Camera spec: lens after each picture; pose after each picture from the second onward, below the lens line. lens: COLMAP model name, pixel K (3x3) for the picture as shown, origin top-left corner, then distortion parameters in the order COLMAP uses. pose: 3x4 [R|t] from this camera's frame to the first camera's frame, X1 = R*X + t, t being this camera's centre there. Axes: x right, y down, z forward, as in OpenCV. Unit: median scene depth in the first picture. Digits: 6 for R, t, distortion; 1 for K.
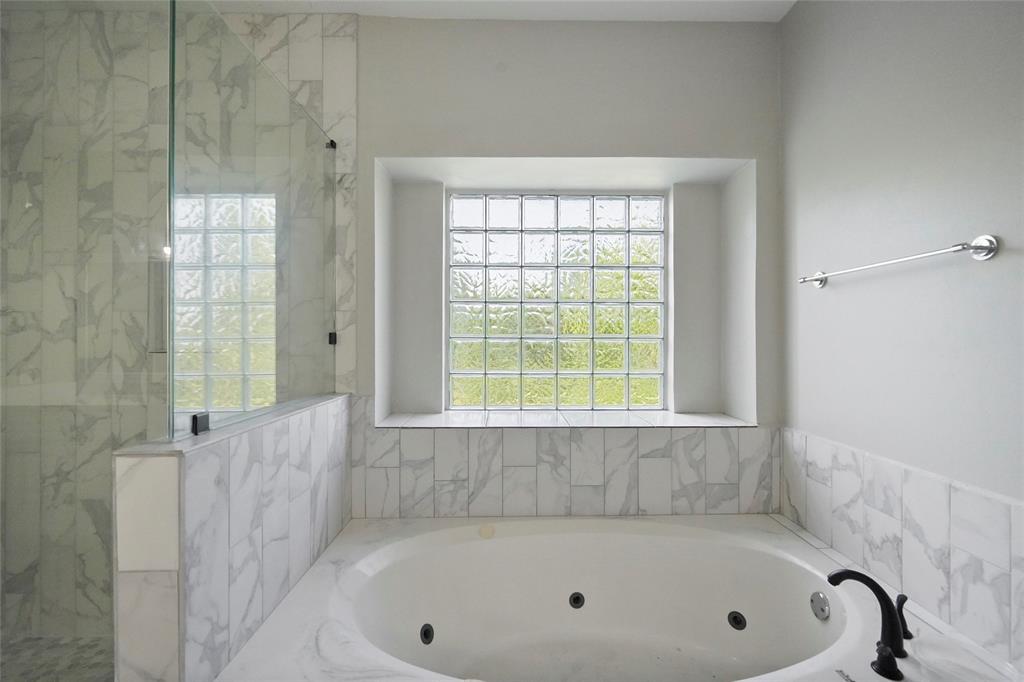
lens RADIAL K [[445.5, 0, 512.1], [0, 445.5, 336.9], [0, 0, 1]] dist [0.025709, -0.000265]
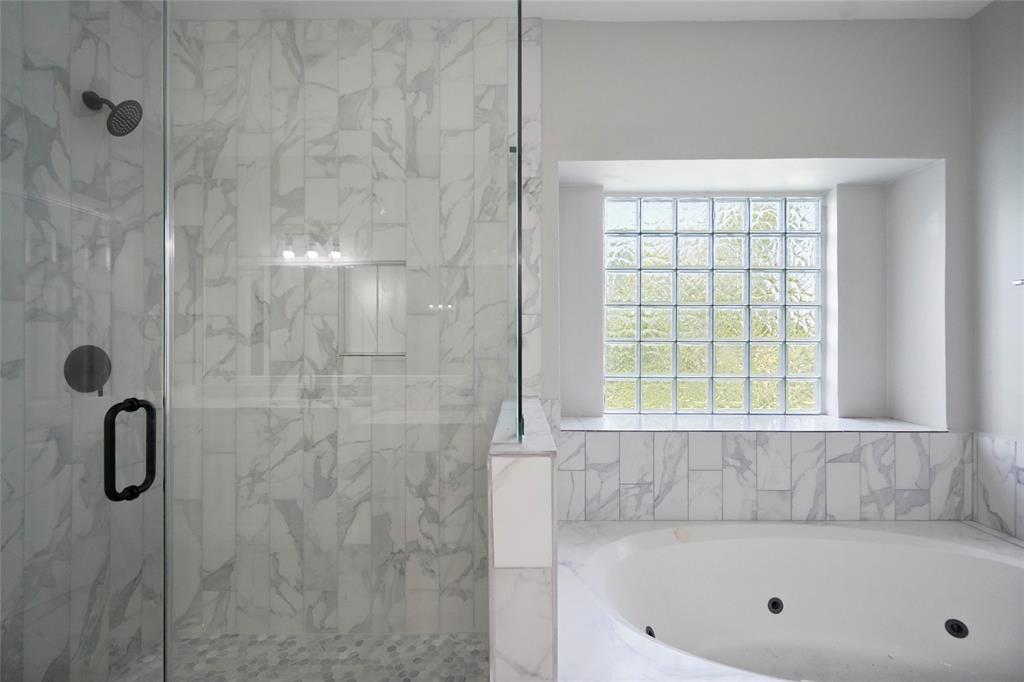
lens RADIAL K [[445.5, 0, 510.6], [0, 445.5, 342.4], [0, 0, 1]] dist [0.025709, -0.000265]
pose [[0.999980, -0.000307, -0.006356, -0.406509], [0.000322, 0.999997, 0.002260, 0.002876], [0.006356, -0.002262, 0.999977, -0.000678]]
